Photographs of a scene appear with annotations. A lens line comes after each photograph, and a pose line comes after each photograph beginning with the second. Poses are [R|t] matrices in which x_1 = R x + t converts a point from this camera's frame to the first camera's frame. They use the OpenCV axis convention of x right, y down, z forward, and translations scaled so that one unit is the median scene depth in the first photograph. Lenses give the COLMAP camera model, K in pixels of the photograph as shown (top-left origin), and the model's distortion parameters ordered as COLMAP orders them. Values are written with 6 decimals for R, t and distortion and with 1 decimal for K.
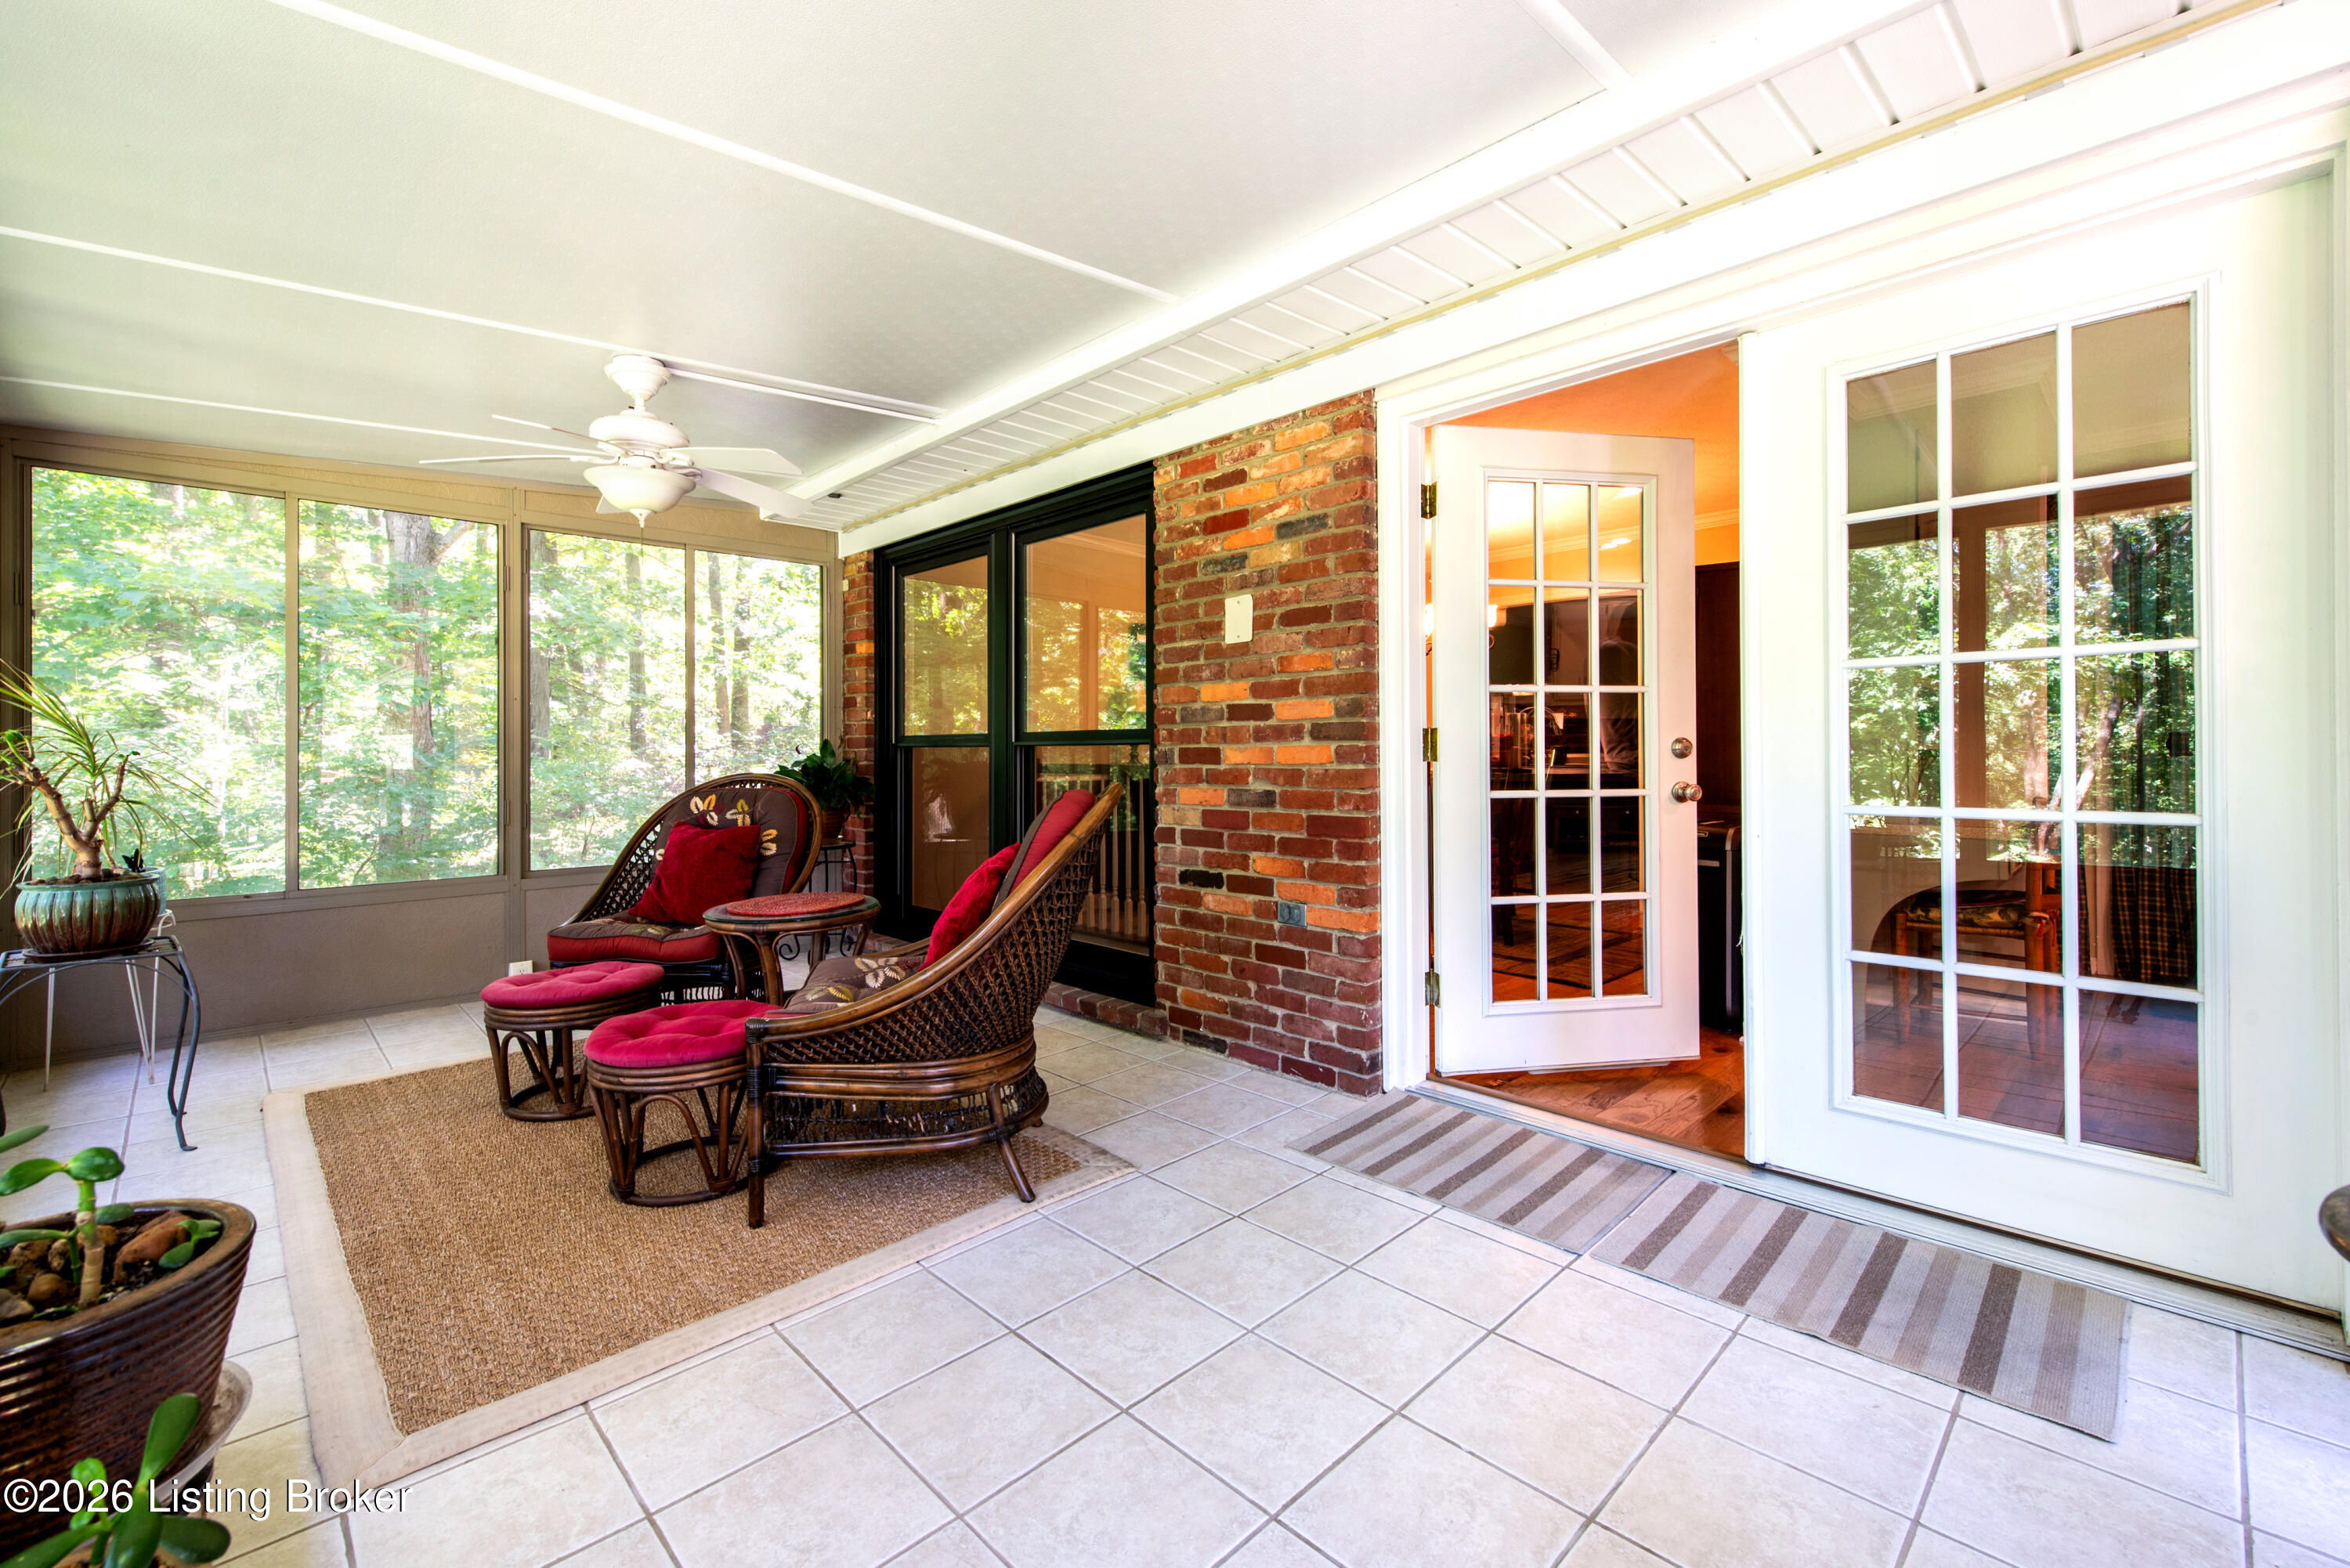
lens RADIAL K [[974.4, 0, 1180.6], [0, 974.4, 753.6], [0, 0, 1]] dist [0.001367, 0.000203]
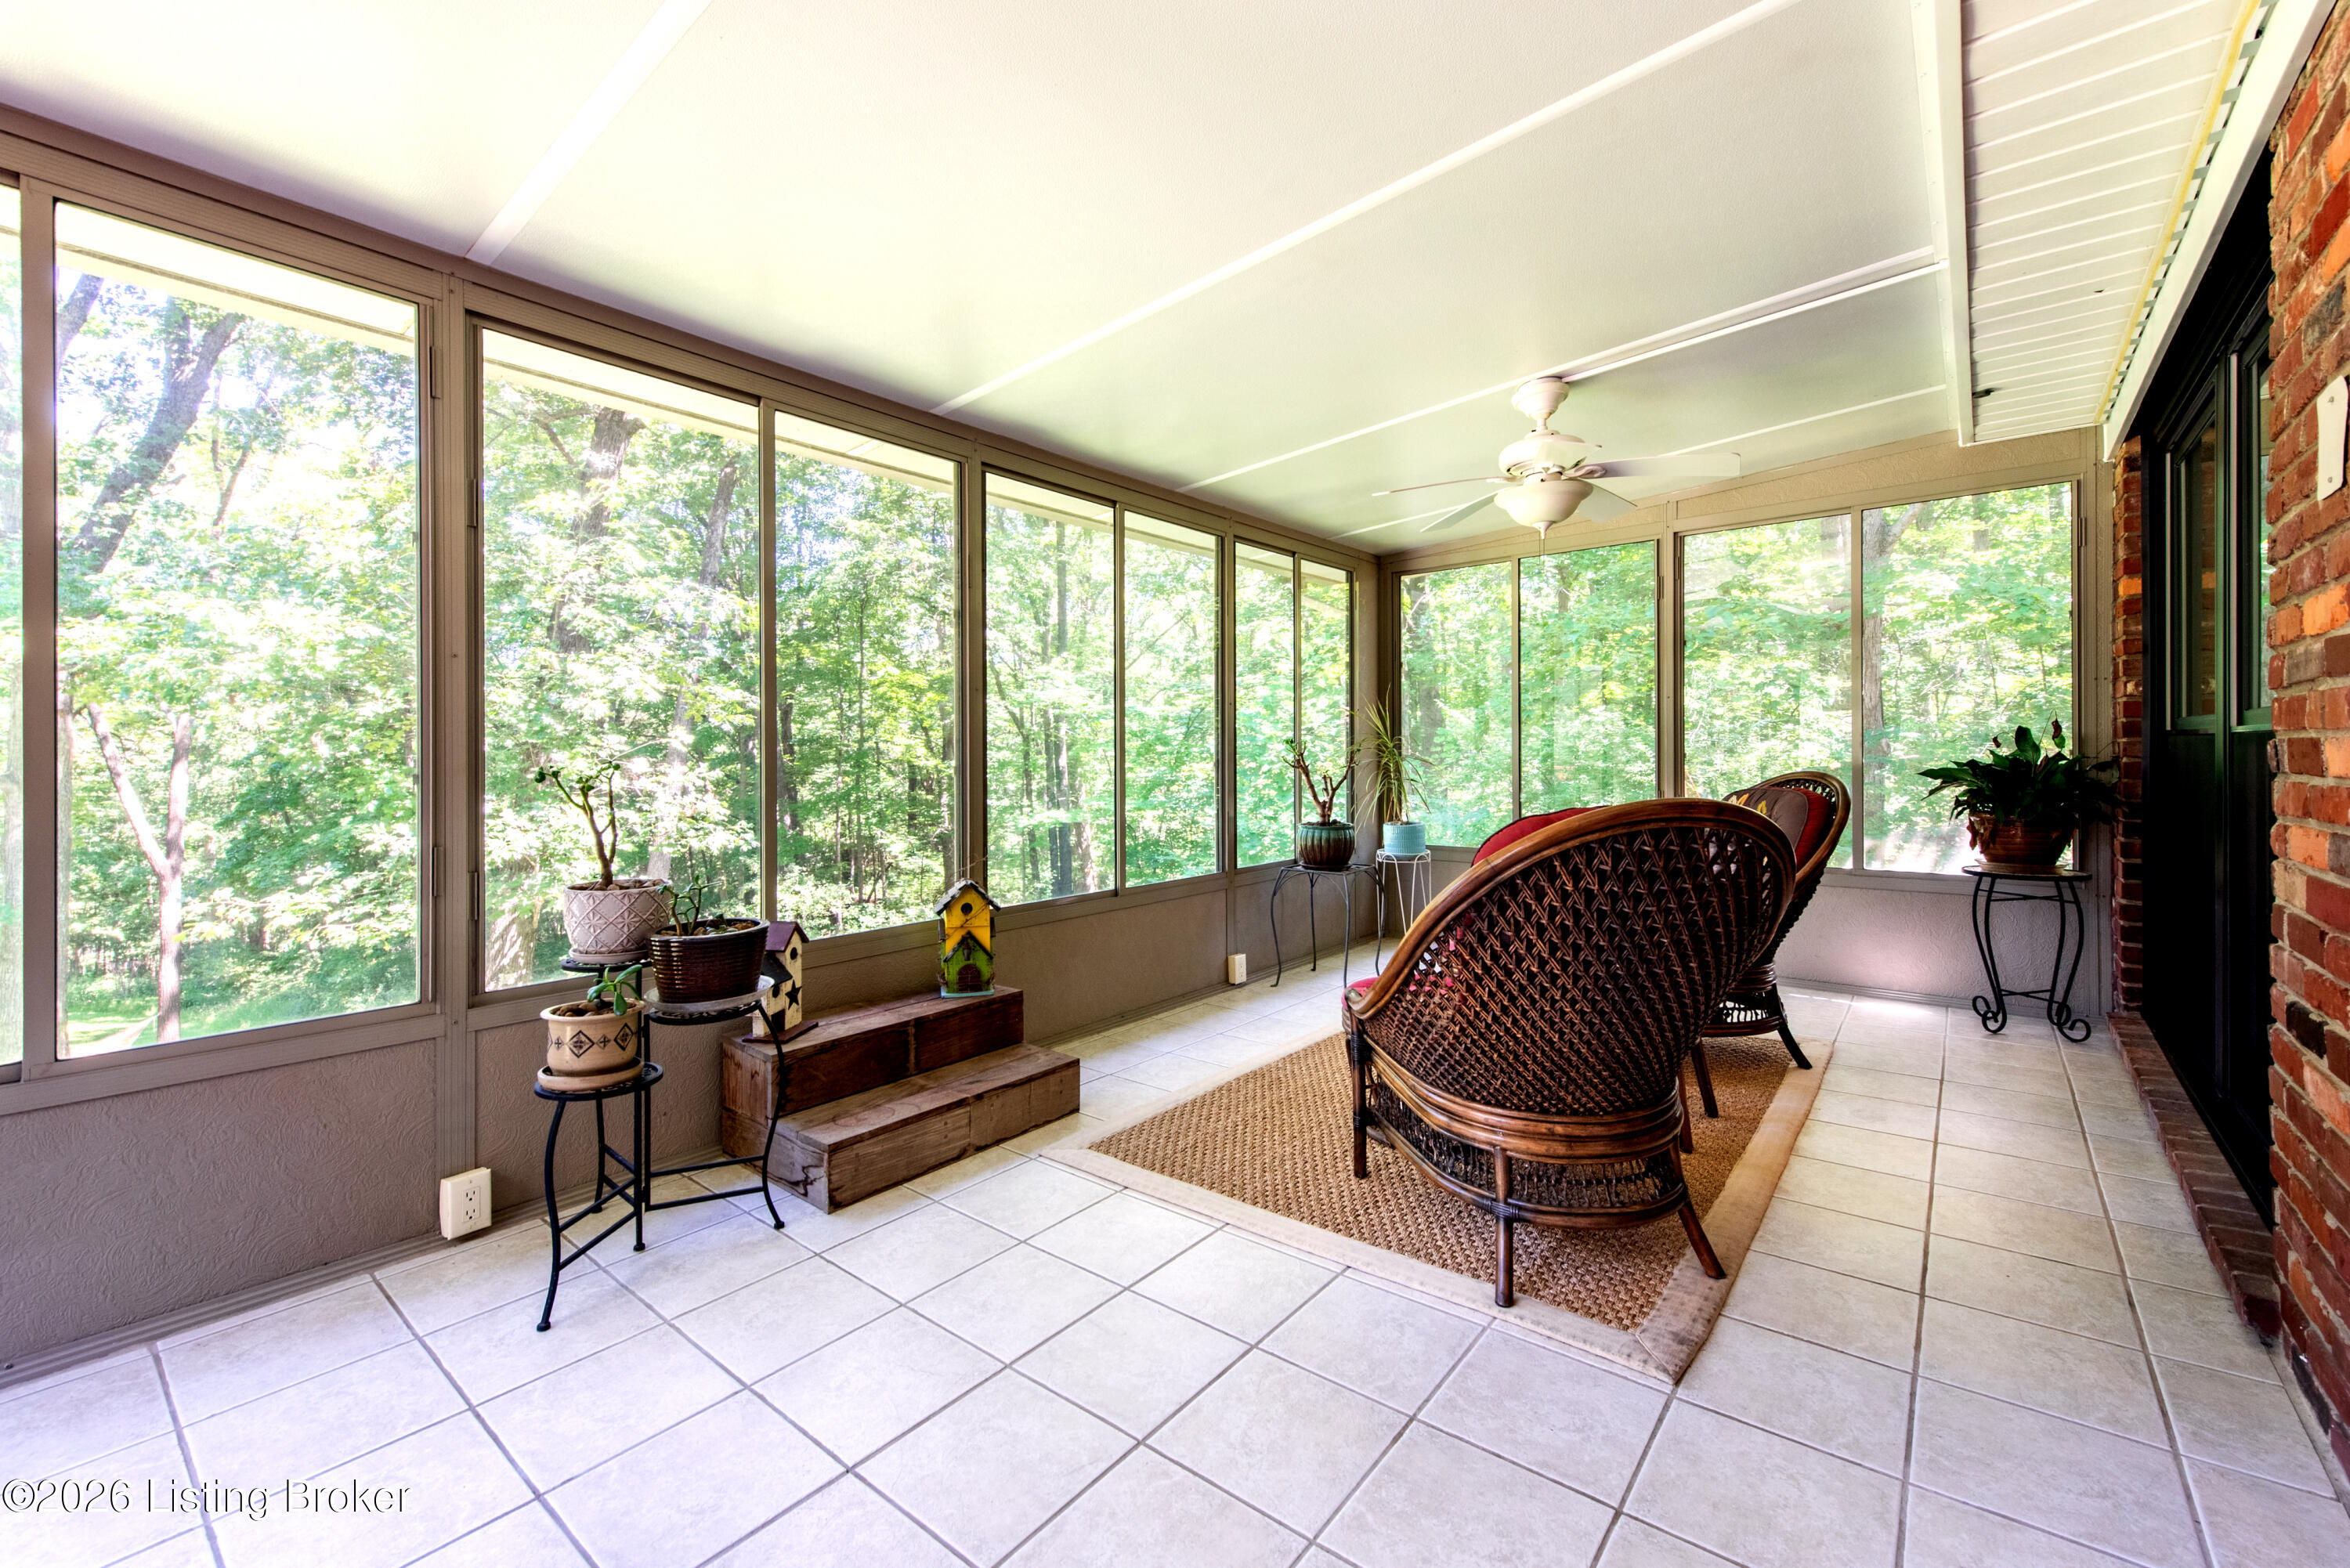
lens RADIAL K [[974.4, 0, 1180.6], [0, 974.4, 753.6], [0, 0, 1]] dist [0.001367, 0.000203]
pose [[0.110276, 0.003549, -0.993895, 0.607068], [0.005536, 0.999976, 0.004185, -0.002228], [0.993886, -0.005964, 0.110253, 0.637971]]
